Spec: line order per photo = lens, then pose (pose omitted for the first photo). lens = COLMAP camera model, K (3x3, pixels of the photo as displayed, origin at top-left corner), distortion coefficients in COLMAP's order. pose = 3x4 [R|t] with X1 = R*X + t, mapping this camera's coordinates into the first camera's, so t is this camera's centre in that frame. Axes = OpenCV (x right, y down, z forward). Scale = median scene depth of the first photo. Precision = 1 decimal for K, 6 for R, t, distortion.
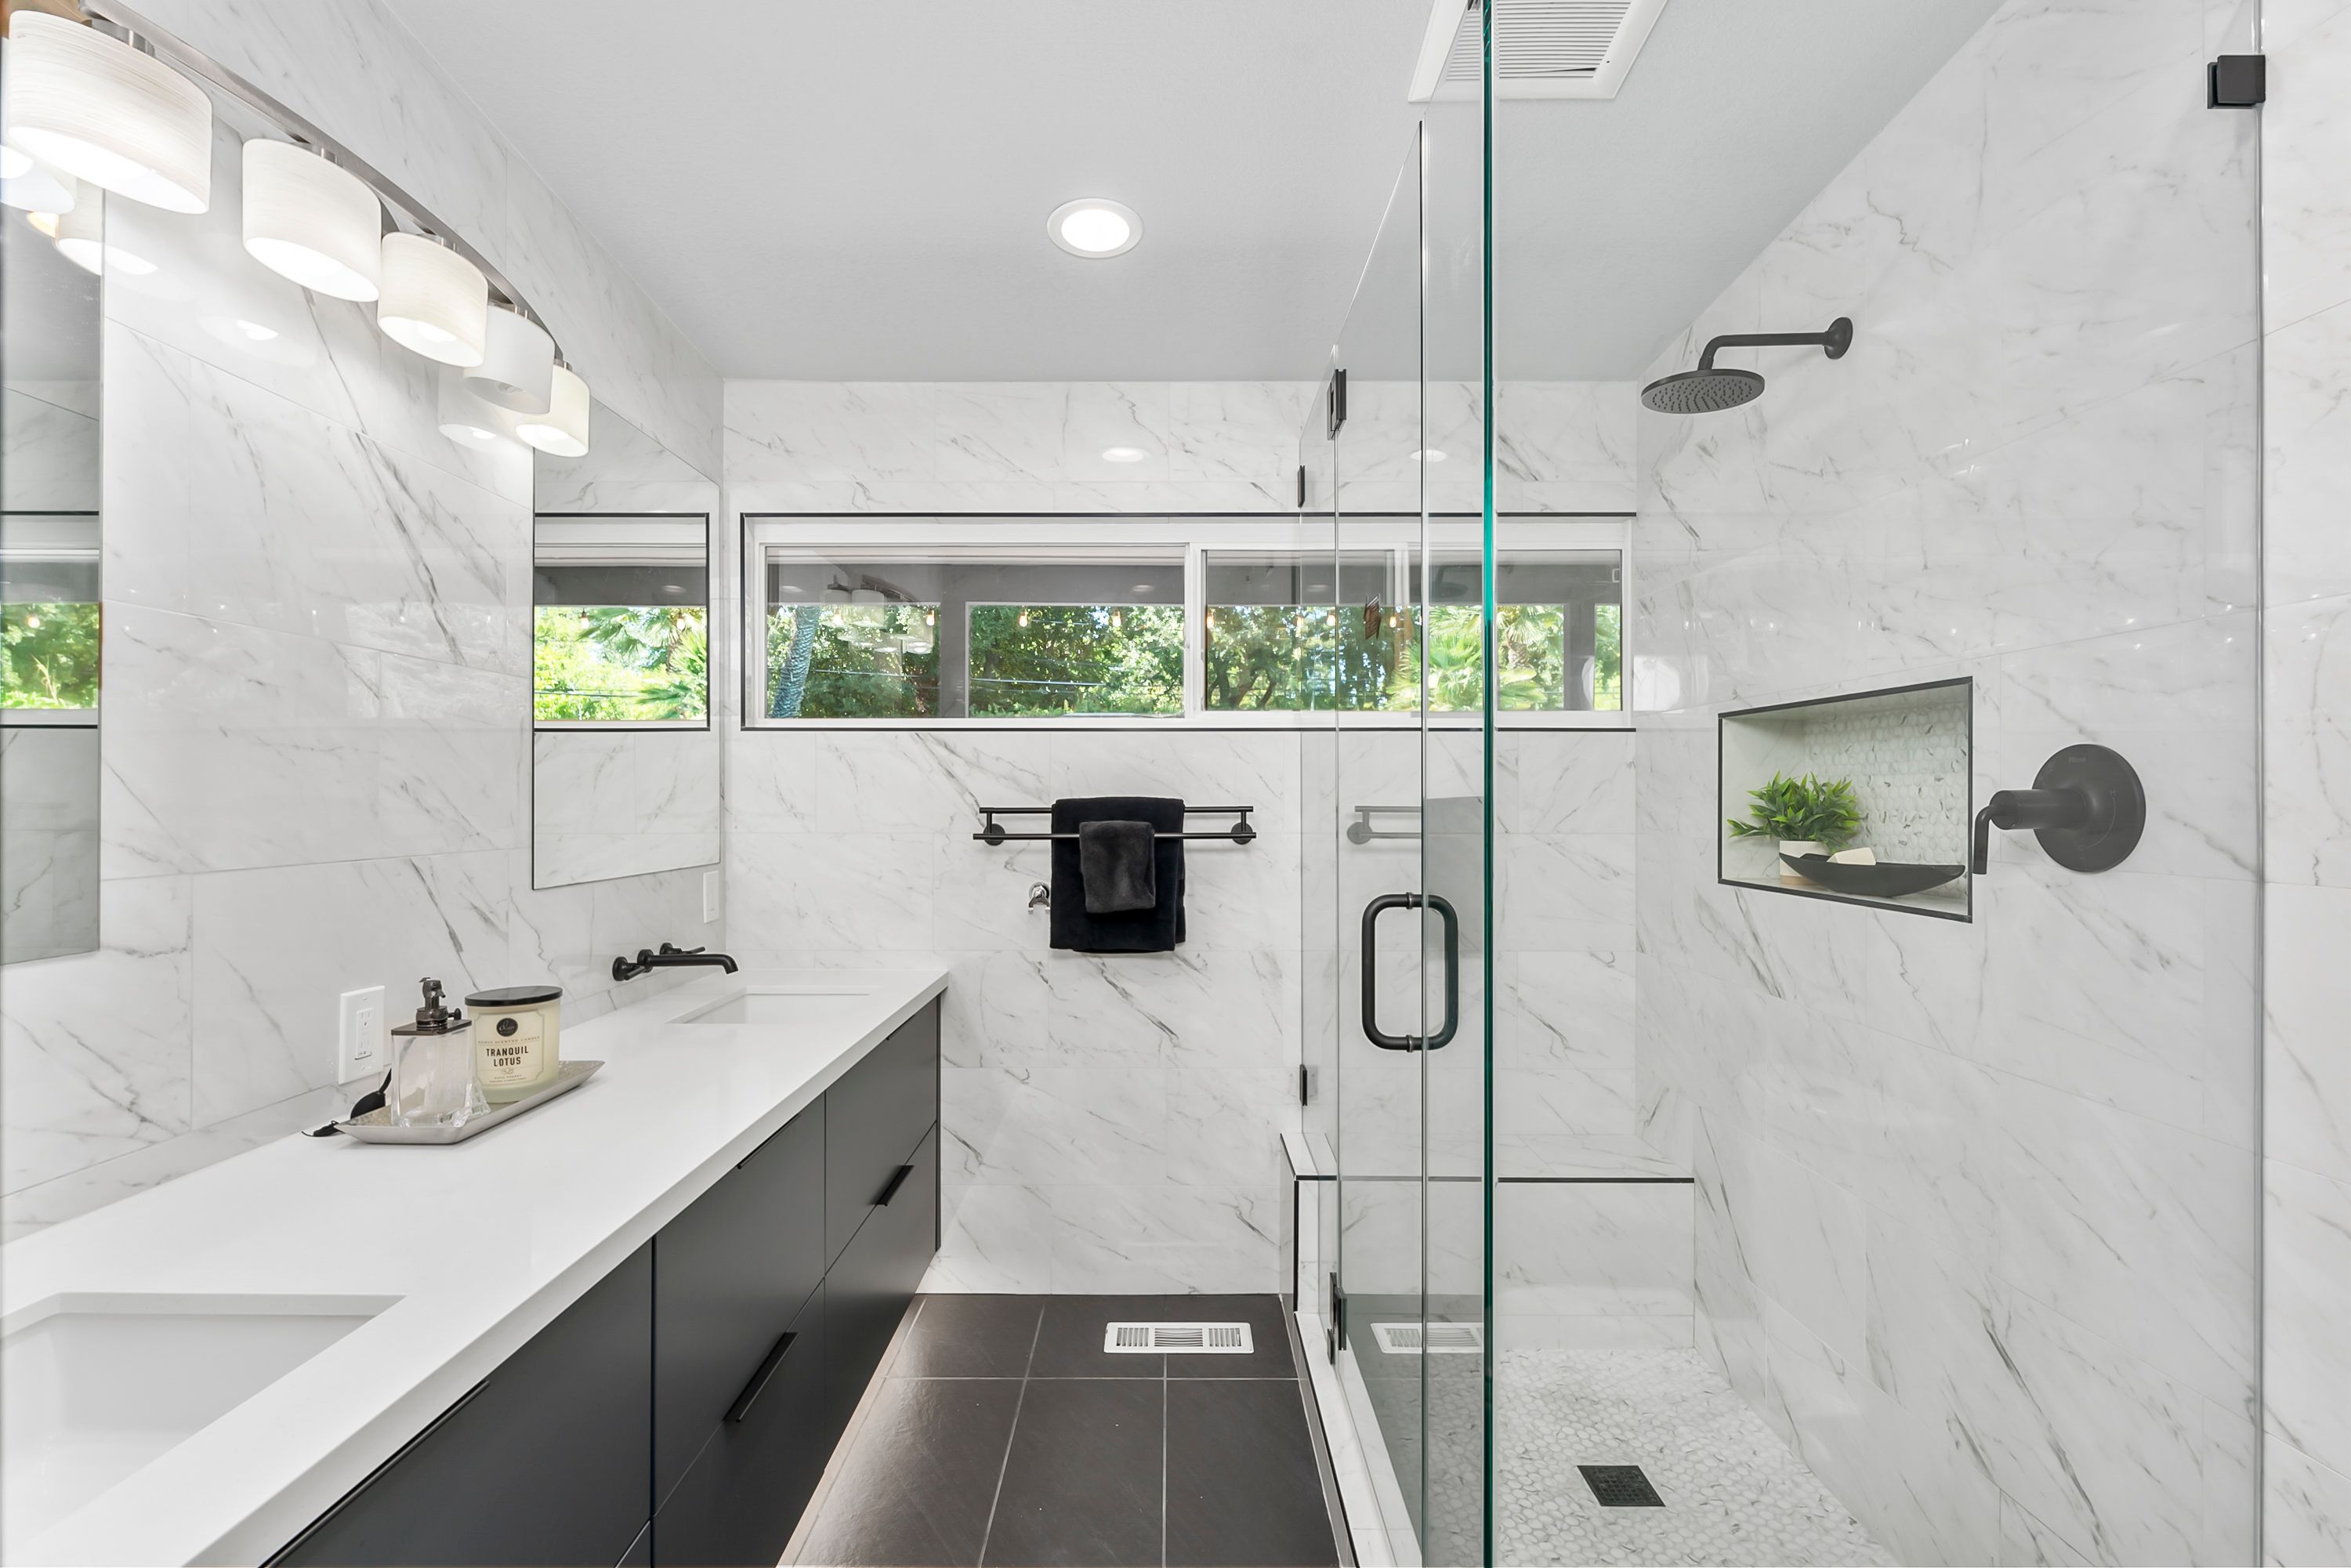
lens RADIAL K [[1081.4, 0, 1175.1], [0, 1081.4, 791.4], [0, 0, 1]] dist [-0.000258, -0.000183]
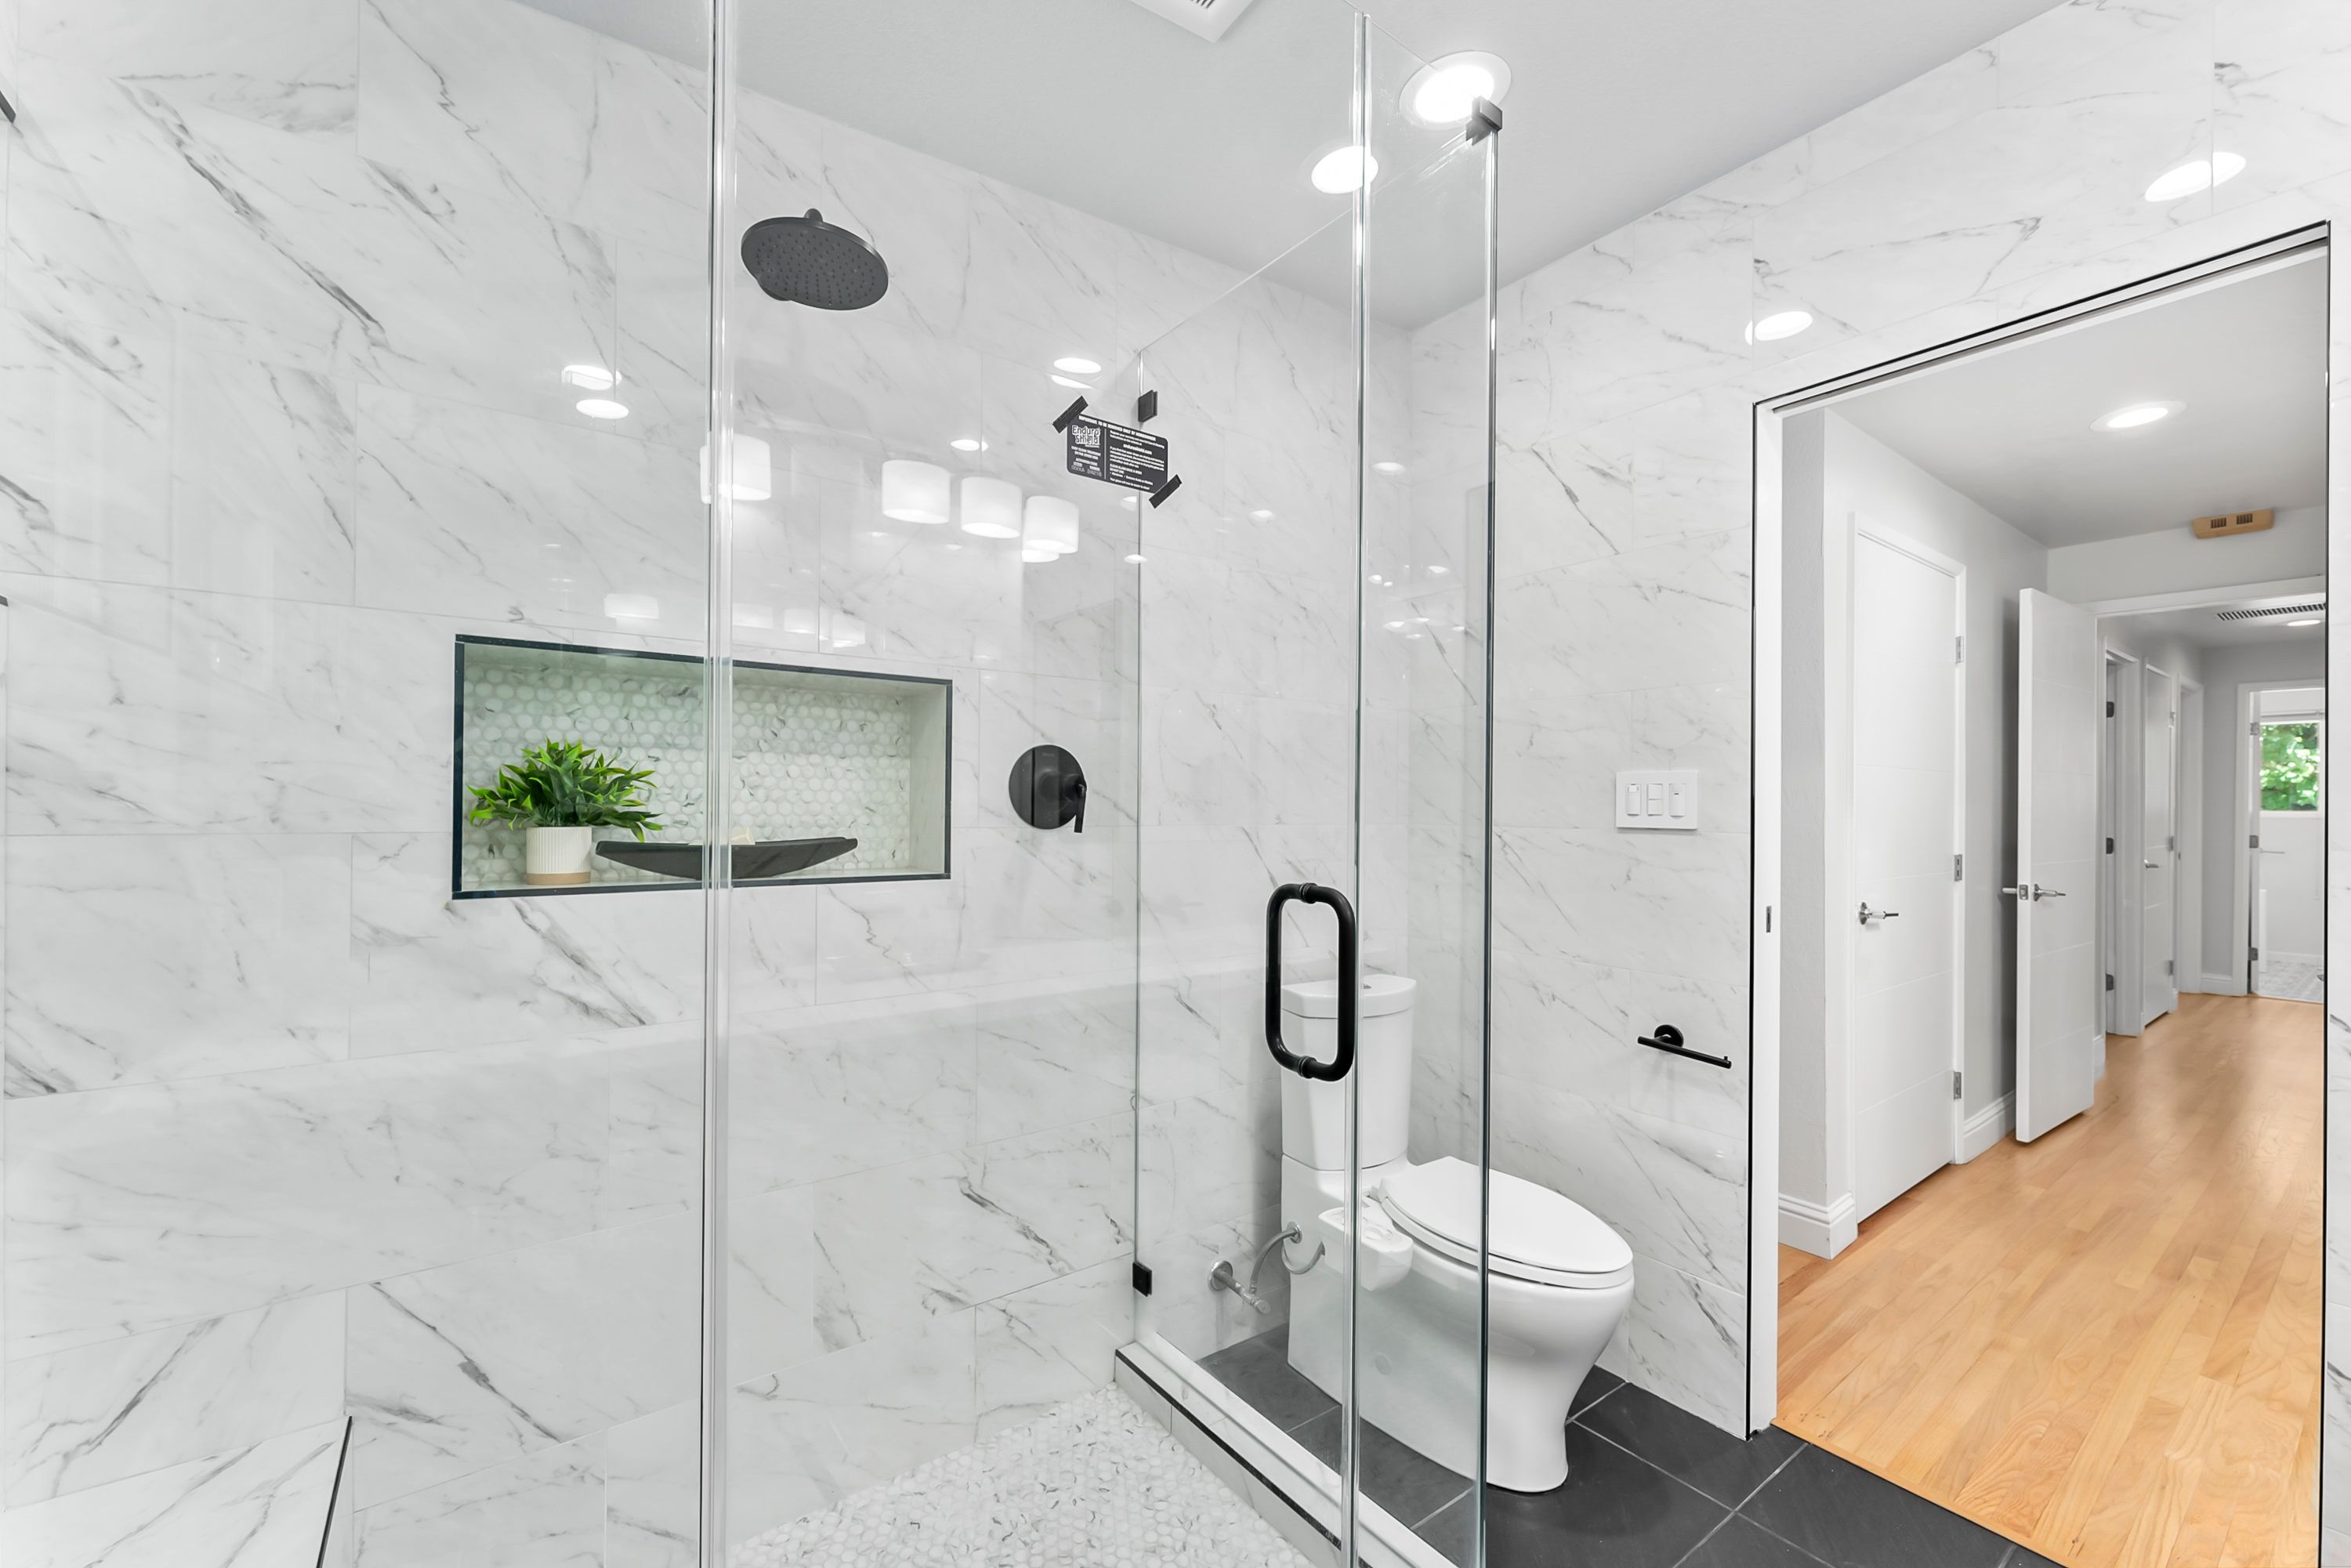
lens RADIAL K [[940.7, 0, 1175.9], [0, 940.7, 805.2], [0, 0, 1]] dist [-0.000026, -0.000067]
pose [[-0.592851, -0.004277, 0.805300, -0.260589], [-0.013370, 0.999900, -0.004532, 0.035105], [-0.805201, -0.013453, -0.592850, 1.300875]]
